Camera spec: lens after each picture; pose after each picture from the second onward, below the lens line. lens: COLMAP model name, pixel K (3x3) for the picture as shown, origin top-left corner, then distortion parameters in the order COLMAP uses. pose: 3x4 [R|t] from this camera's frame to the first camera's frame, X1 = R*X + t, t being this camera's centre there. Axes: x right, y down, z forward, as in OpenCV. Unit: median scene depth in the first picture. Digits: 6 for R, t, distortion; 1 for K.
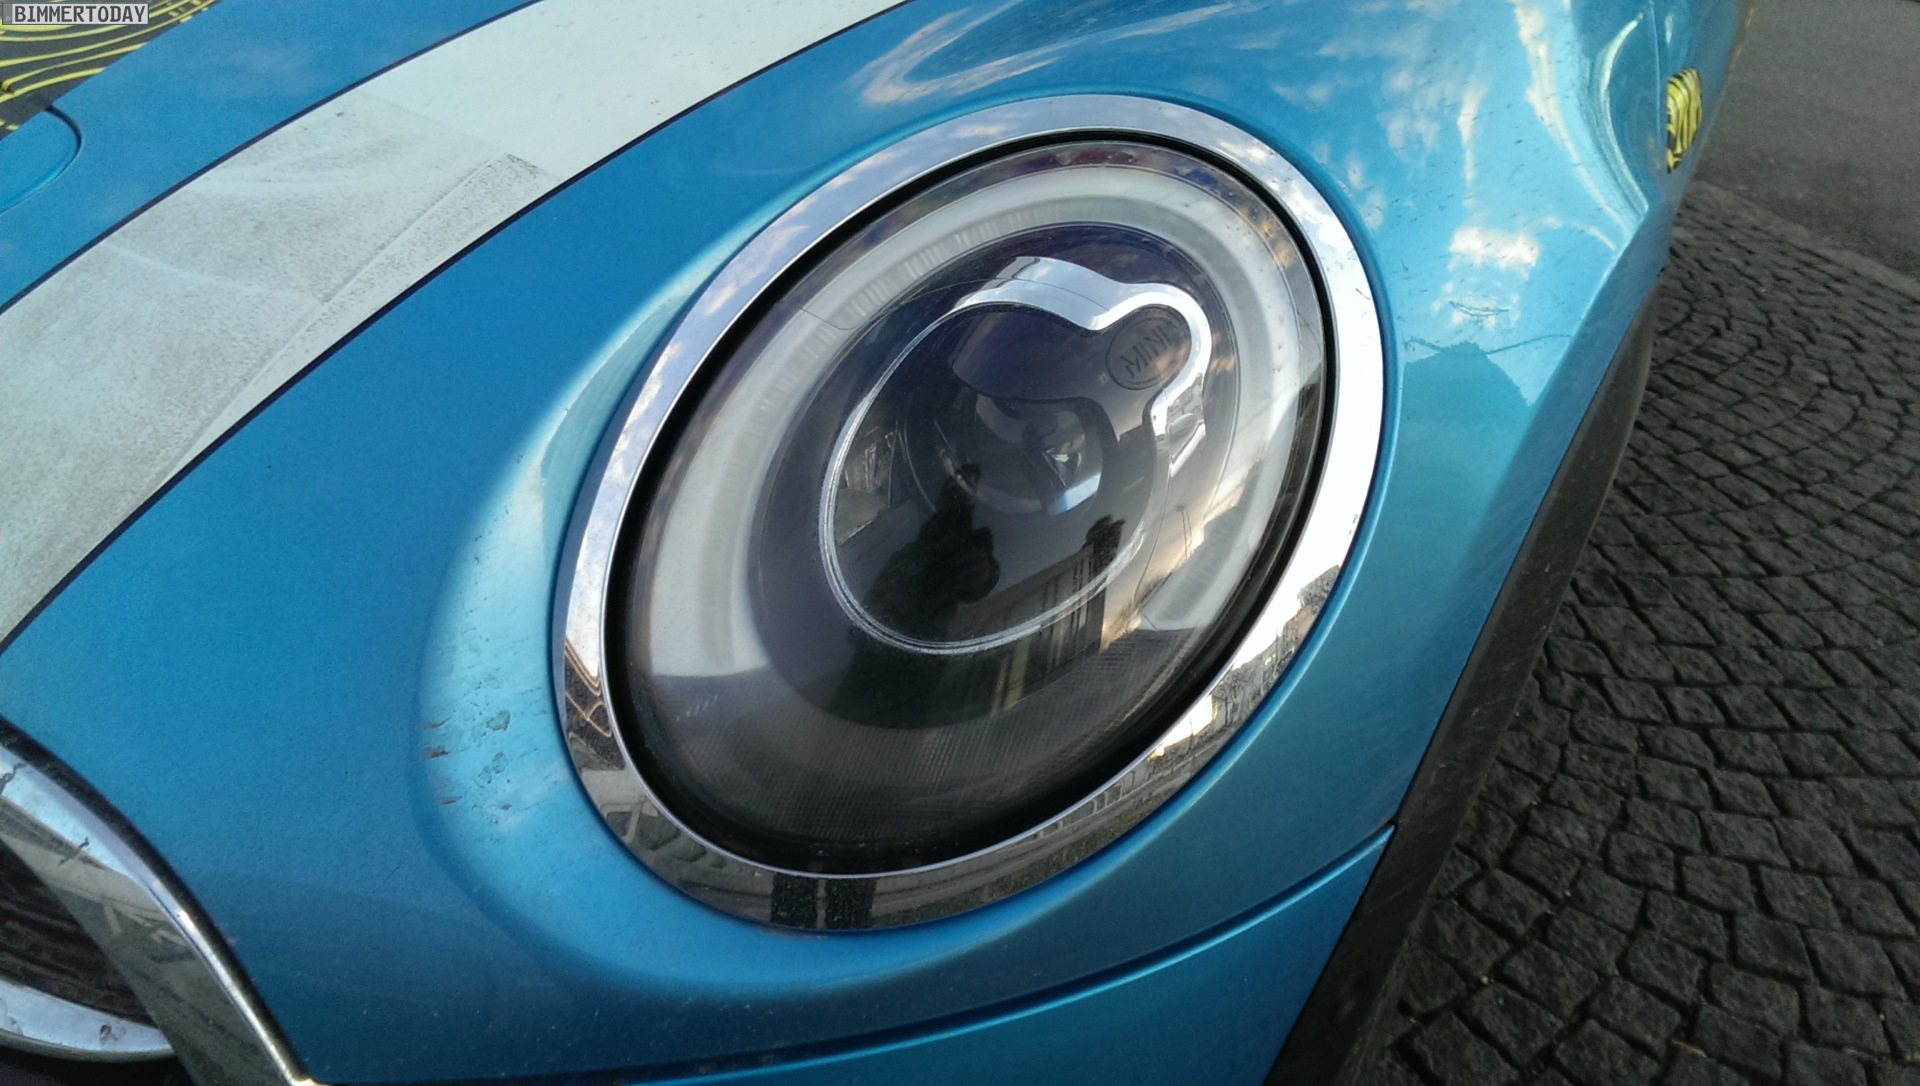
lens RADIAL K [[1438.9, 0, 972.3], [0, 1438.9, 545.2], [0, 0, 1]] dist [0.001025, -0.005354]
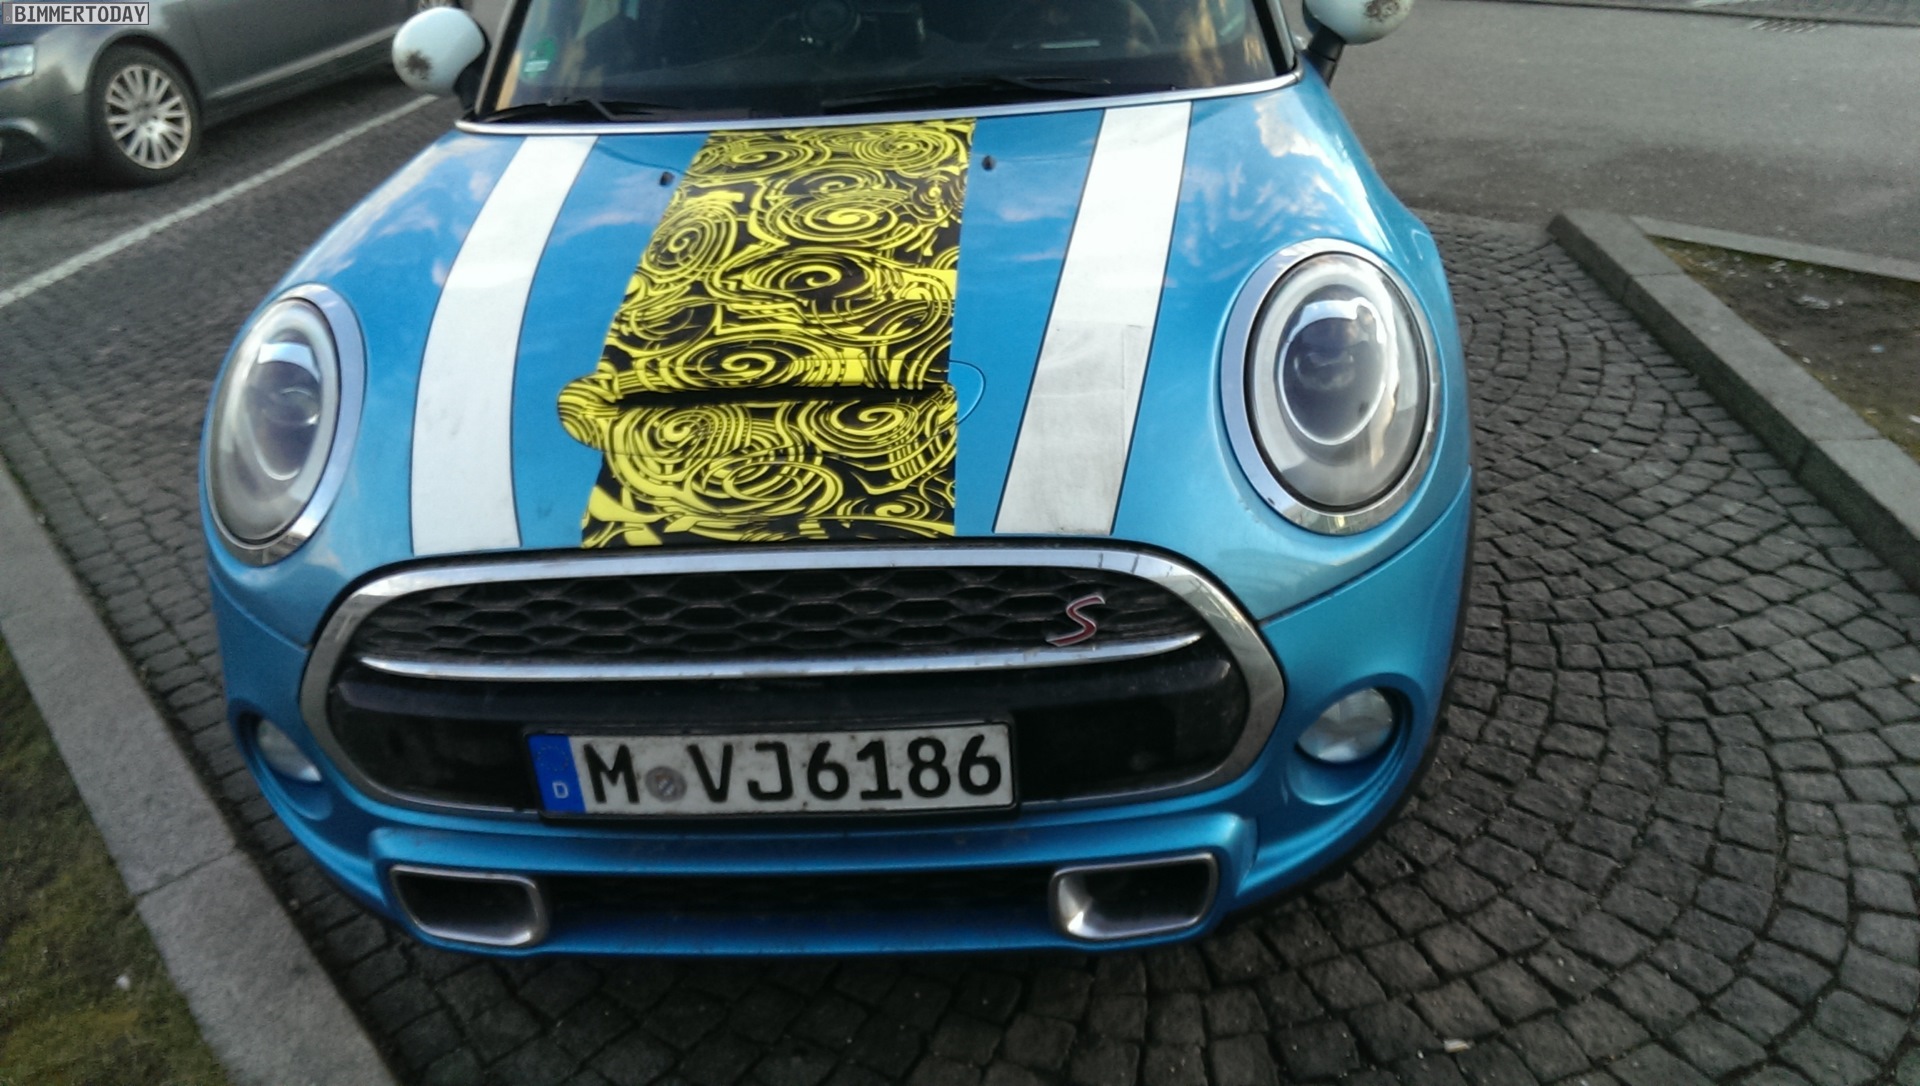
lens RADIAL K [[1509.1, 0, 965.9], [0, 1509.1, 551.4], [0, 0, 1]] dist [0.069421, -0.011996]
pose [[0.889677, -0.330647, 0.314877, -0.612117], [0.349646, 0.936873, -0.004123, 0.012754], [-0.293637, 0.113764, 0.949123, -0.584047]]
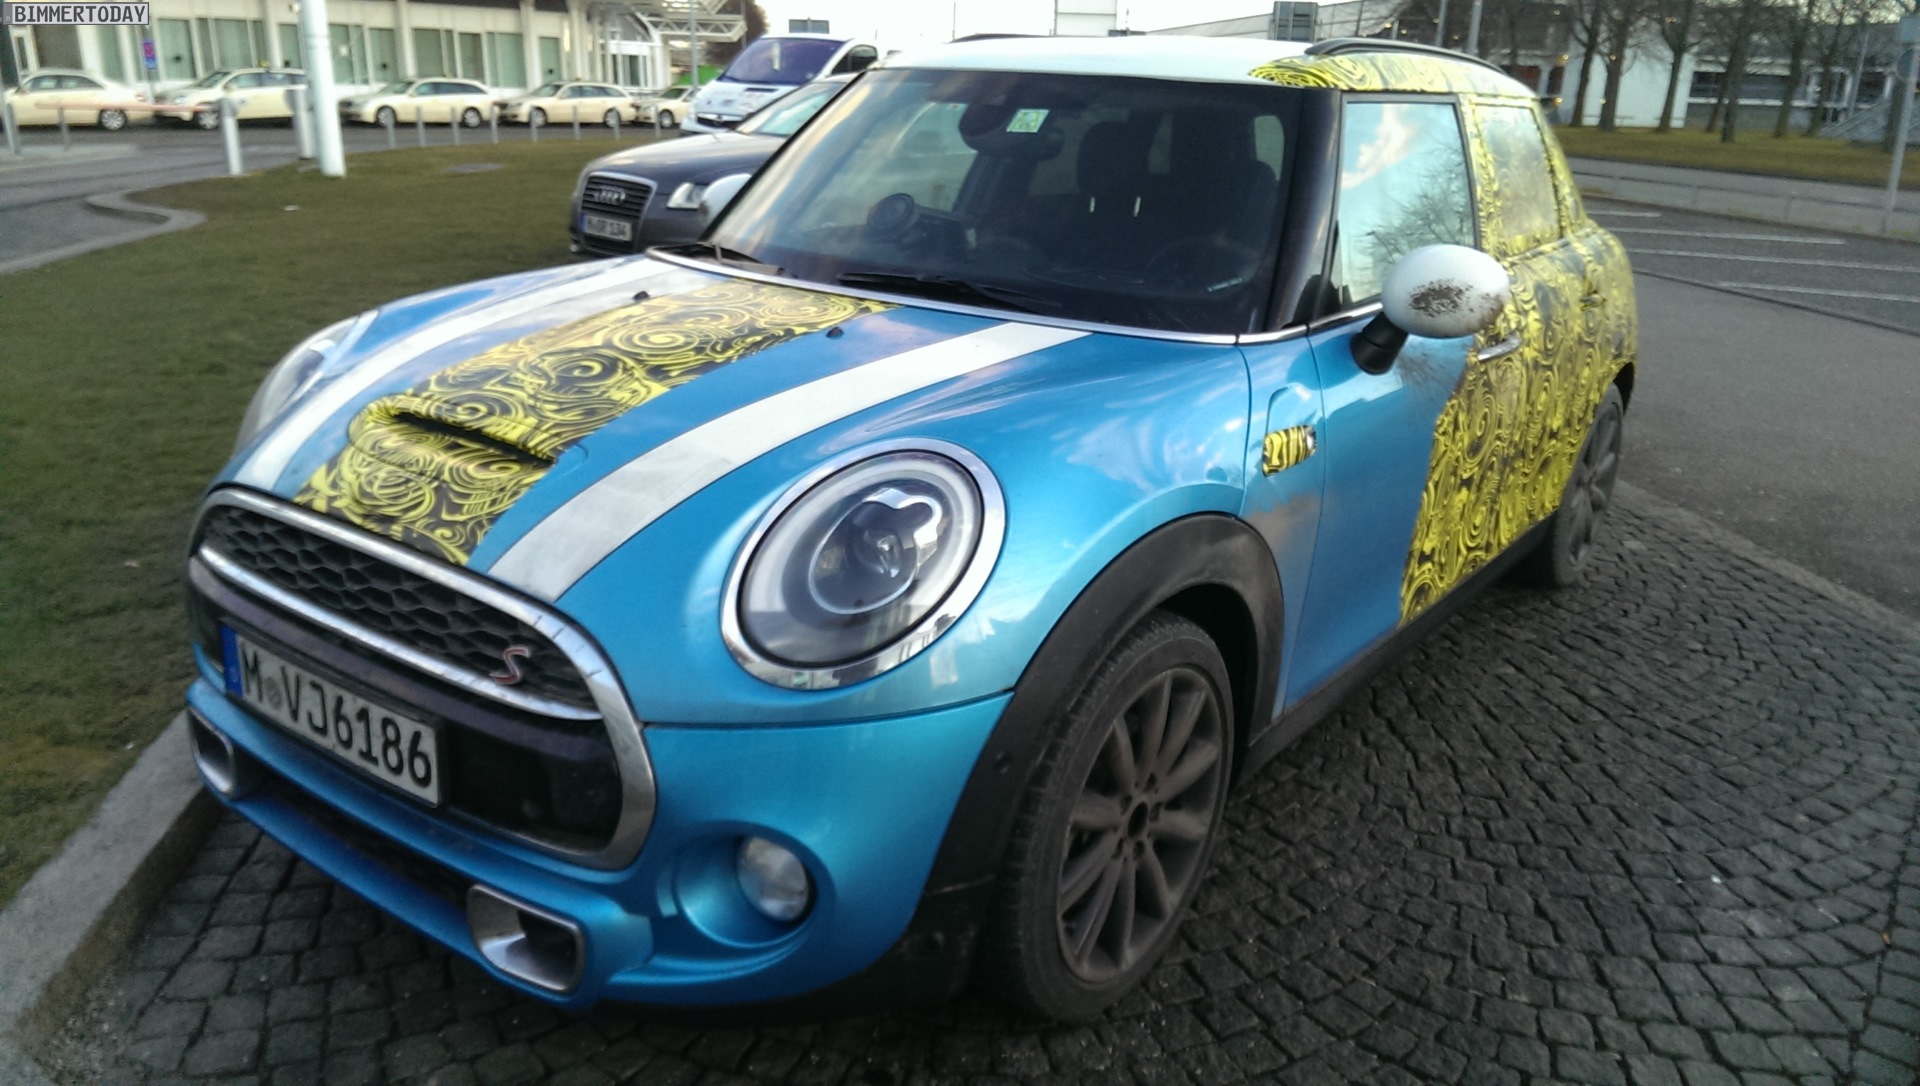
lens RADIAL K [[1509.1, 0, 967.1], [0, 1509.1, 496.8], [0, 0, 1]] dist [0.069421, -0.011996]
pose [[0.986254, -0.004481, -0.165179, 0.274886], [-0.040616, 0.962391, -0.268615, 0.248089], [0.160170, 0.271631, 0.948979, -0.739786]]
